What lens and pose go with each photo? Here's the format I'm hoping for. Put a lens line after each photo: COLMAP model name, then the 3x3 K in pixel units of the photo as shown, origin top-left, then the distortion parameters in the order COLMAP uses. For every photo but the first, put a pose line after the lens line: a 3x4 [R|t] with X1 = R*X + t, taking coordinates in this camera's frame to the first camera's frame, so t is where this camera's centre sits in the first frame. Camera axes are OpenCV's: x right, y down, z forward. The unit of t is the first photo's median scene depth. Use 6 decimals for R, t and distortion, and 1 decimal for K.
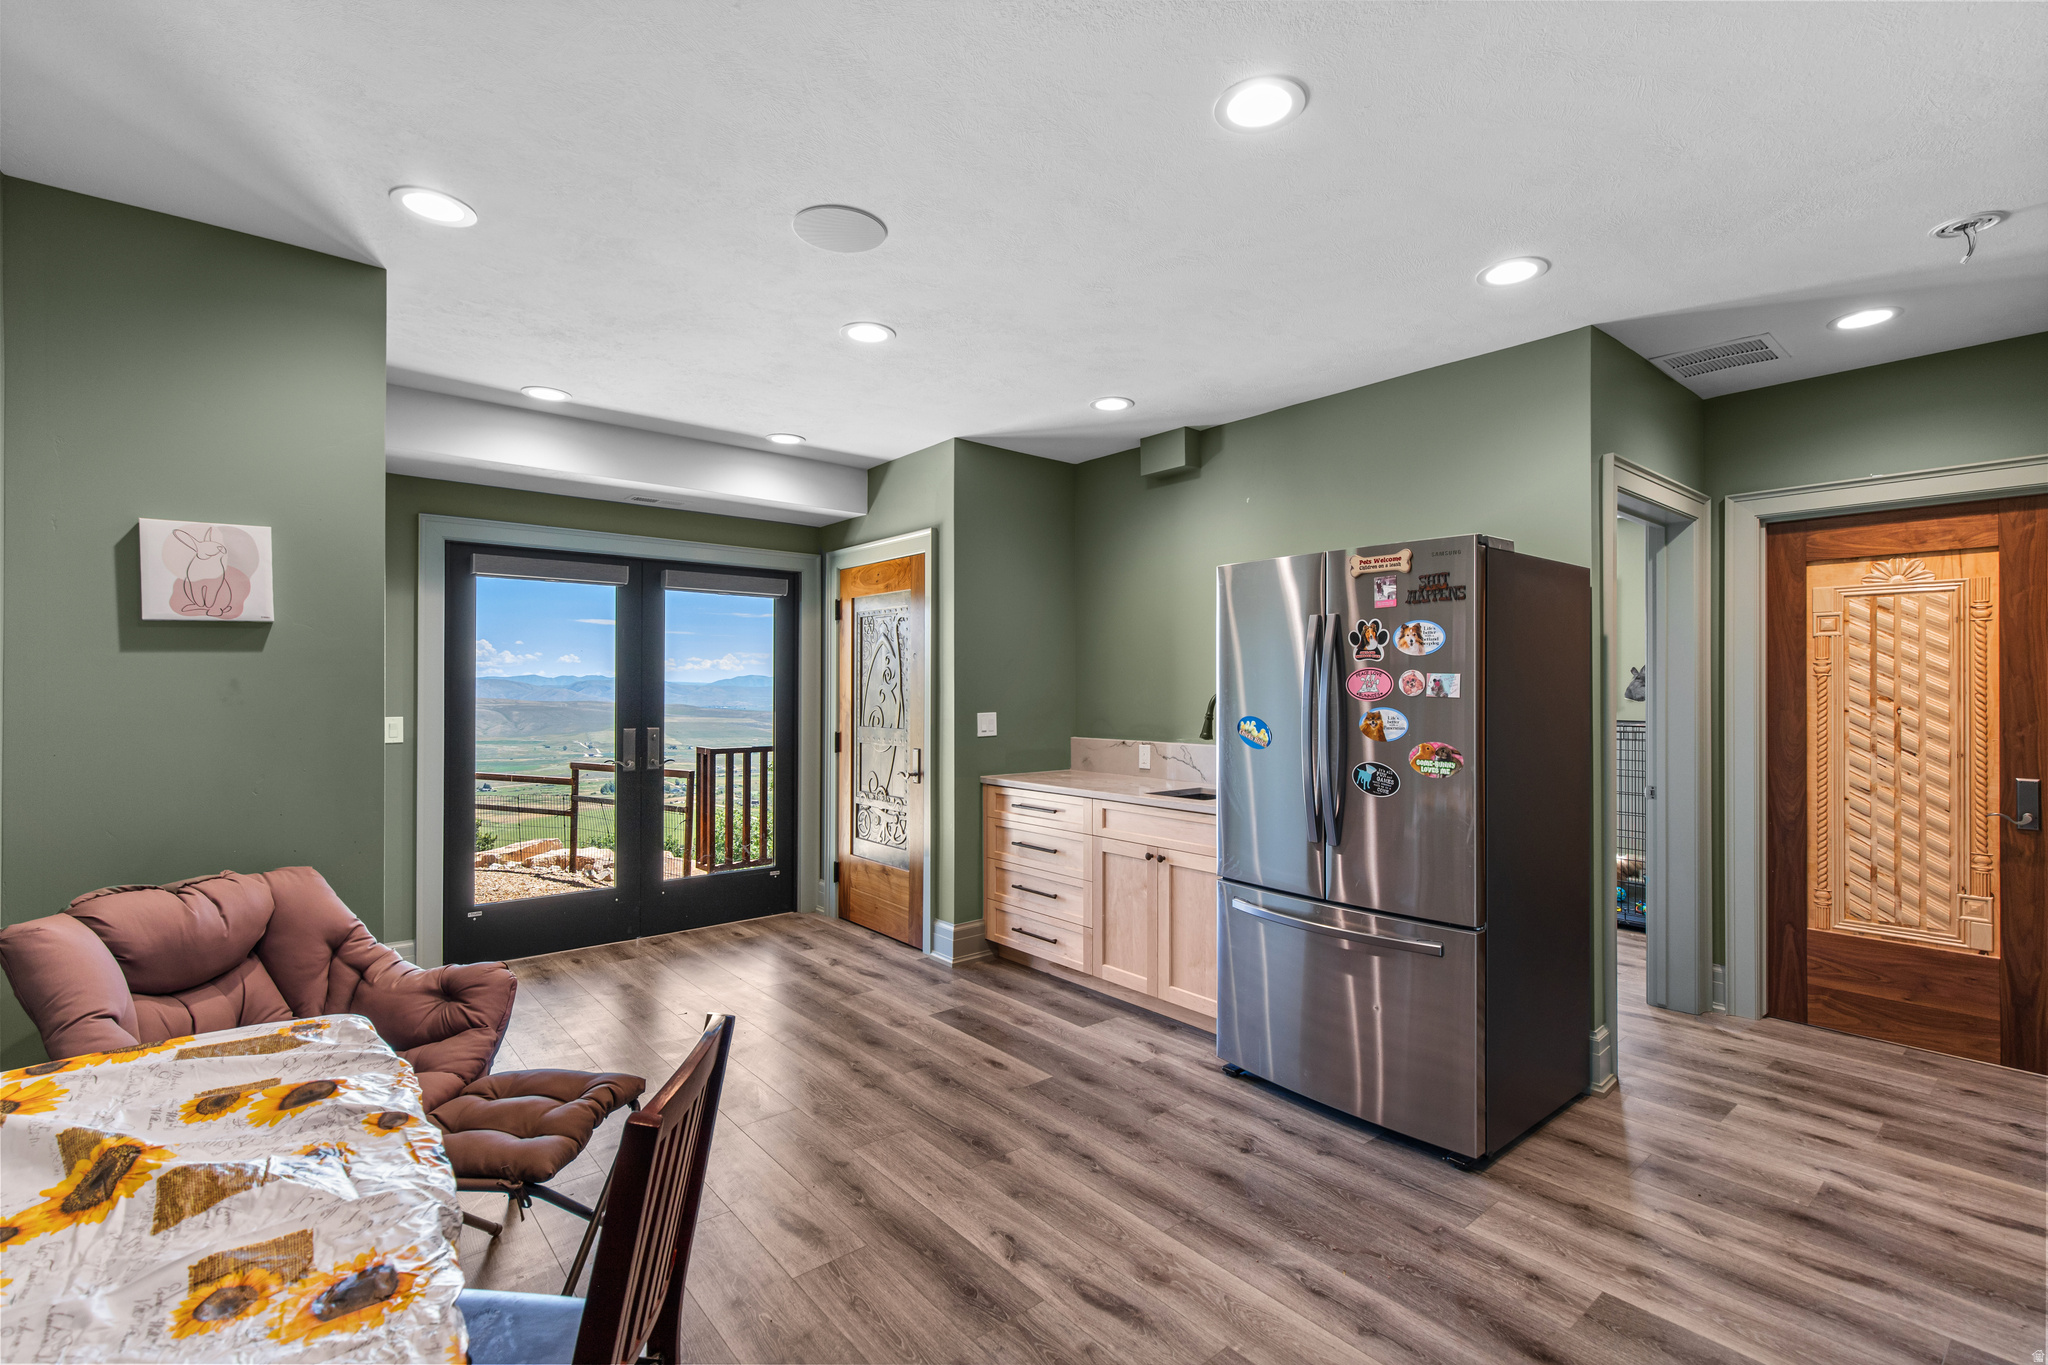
lens RADIAL K [[934.3, 0, 1029.9], [0, 934.3, 695.8], [0, 0, 1]] dist [0.009280, -0.001846]
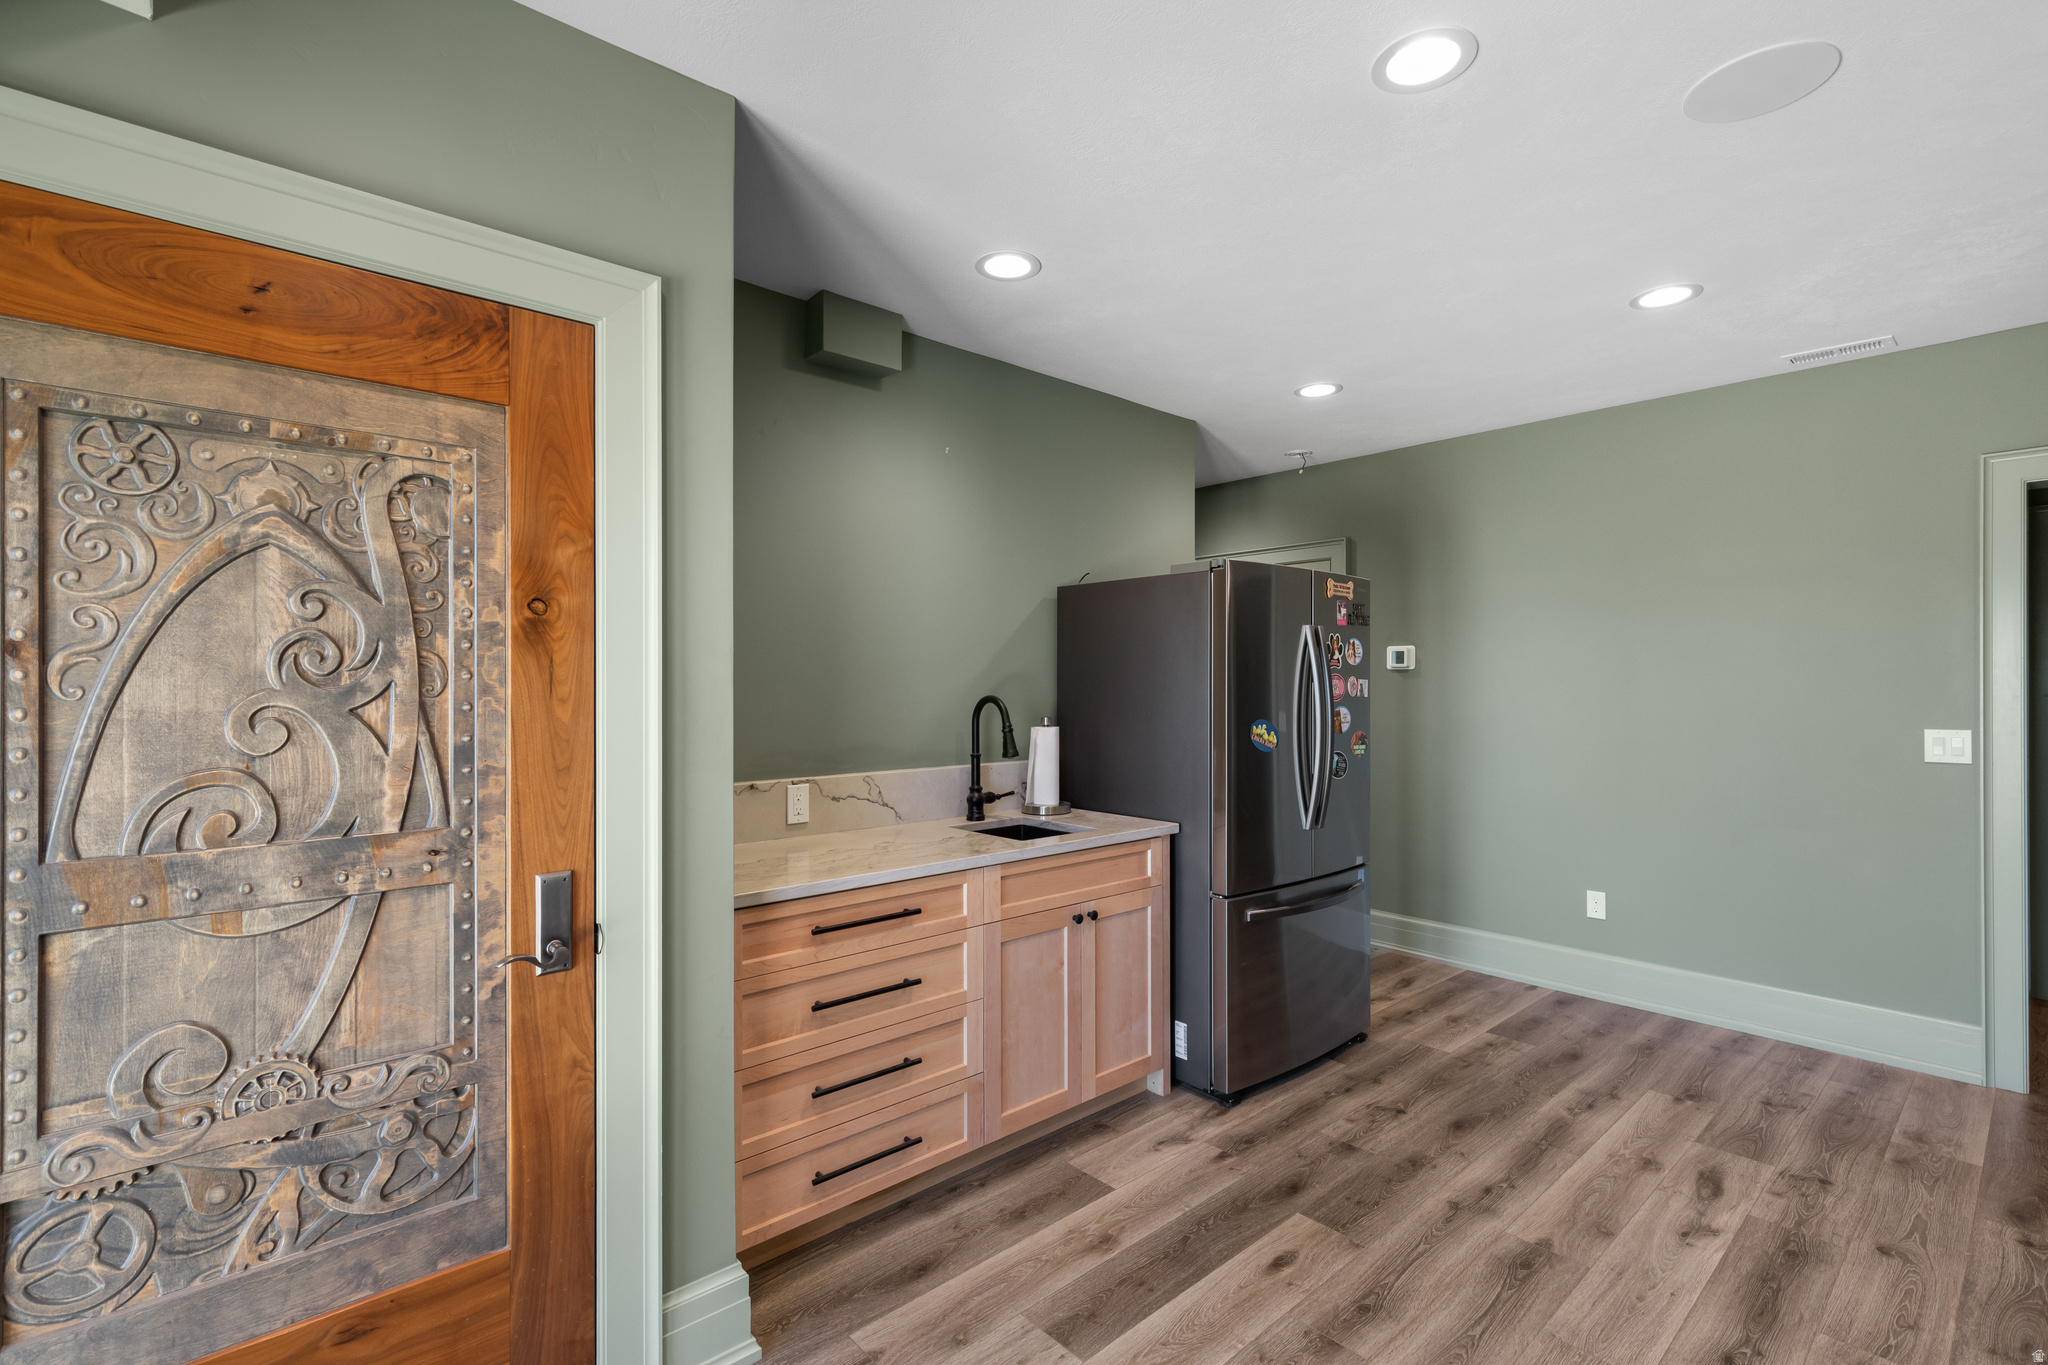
lens RADIAL K [[934.3, 0, 1048.1], [0, 934.3, 684.5], [0, 0, 1]] dist [0.009280, -0.001846]
pose [[-0.054580, -0.003863, 0.998502, -0.705311], [0.006943, 0.999967, 0.004248, -0.020255], [-0.998485, 0.007164, -0.054551, 1.226839]]
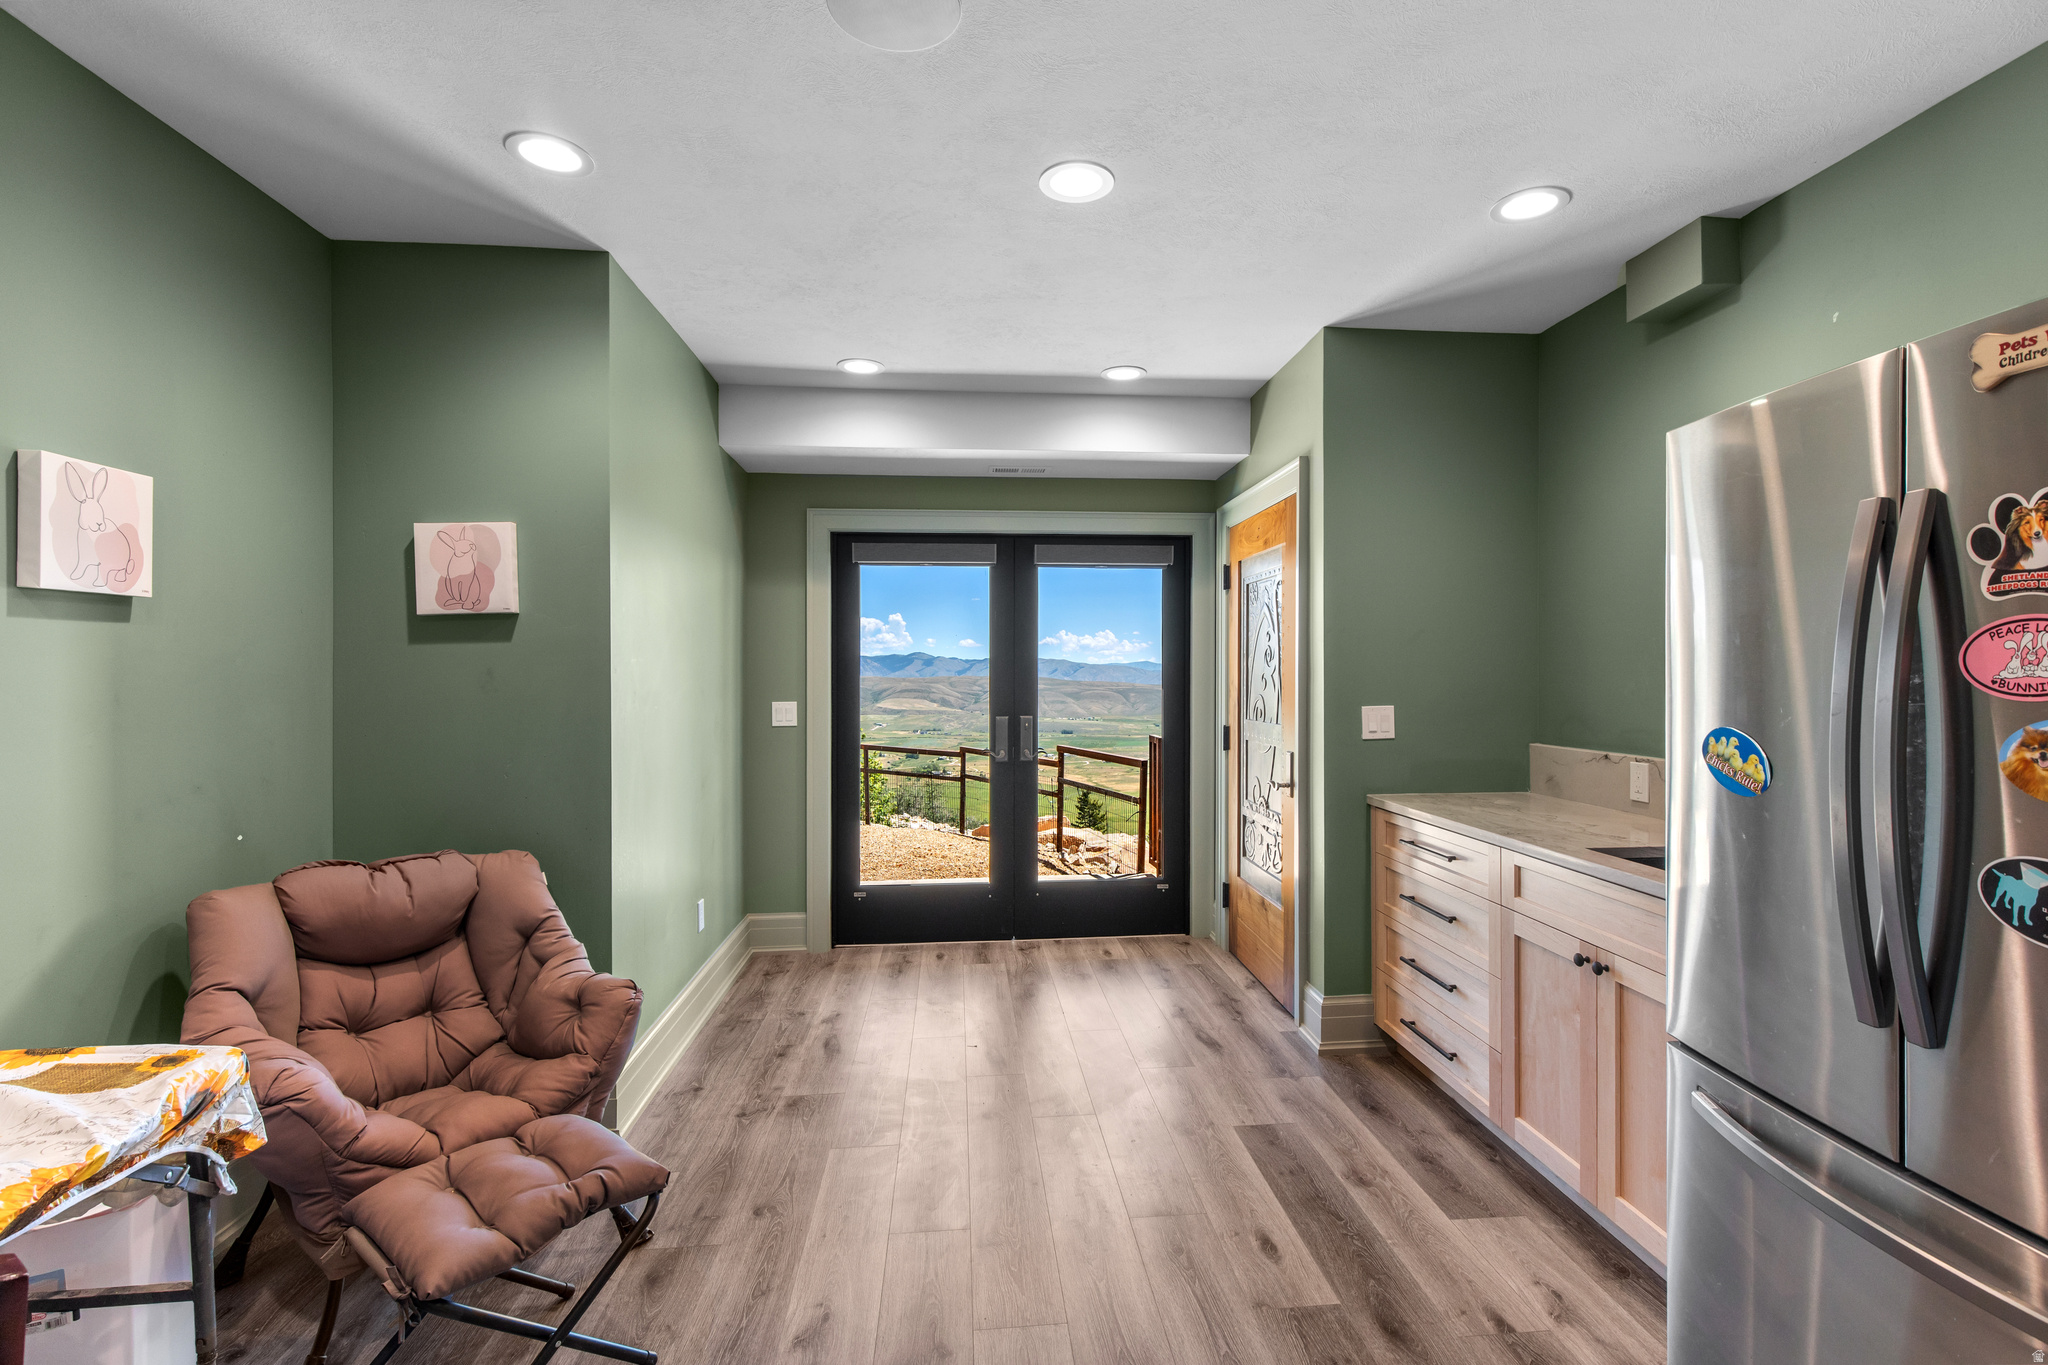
lens RADIAL K [[934.3, 0, 1037.5], [0, 934.3, 681.7], [0, 0, 1]] dist [0.009280, -0.001846]
pose [[0.821392, 0.000607, -0.570364, 0.210751], [0.000843, 0.999997, 0.002278, -0.003069], [0.570364, -0.002352, 0.821389, 0.378679]]
